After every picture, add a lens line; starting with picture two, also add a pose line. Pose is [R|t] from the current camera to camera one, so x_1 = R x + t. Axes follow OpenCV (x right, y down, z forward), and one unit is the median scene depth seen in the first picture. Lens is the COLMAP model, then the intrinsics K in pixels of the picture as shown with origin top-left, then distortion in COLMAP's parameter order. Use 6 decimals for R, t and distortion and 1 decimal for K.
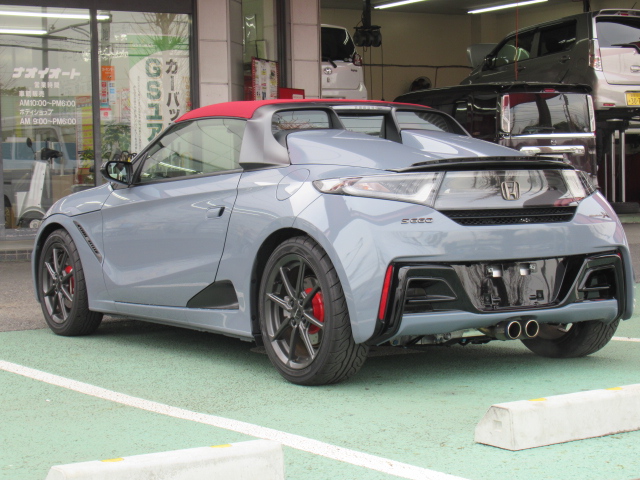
lens RADIAL K [[261.7, 0, 320.4], [0, 261.7, 246.1], [0, 0, 1]] dist [-0.000423, 0.000019]
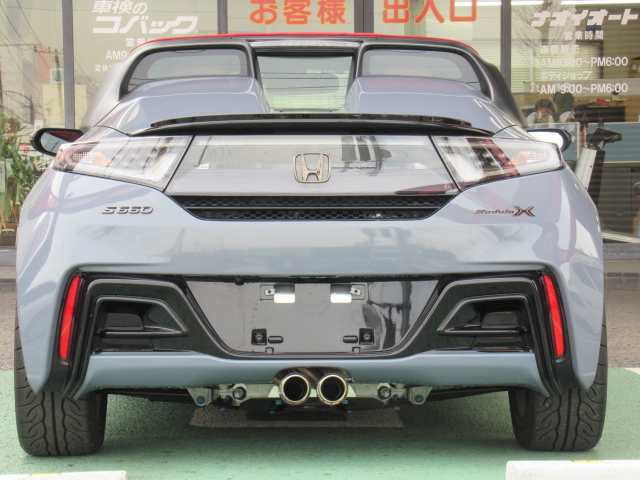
lens RADIAL K [[368.2, 0, 319.9], [0, 368.2, 235.5], [0, 0, 1]] dist [0.006754, 0.001409]
pose [[0.993774, 0.039615, -0.104129, 0.843276], [-0.041291, 0.999049, -0.013989, -0.036169], [0.103476, 0.018202, 0.994465, 0.120906]]
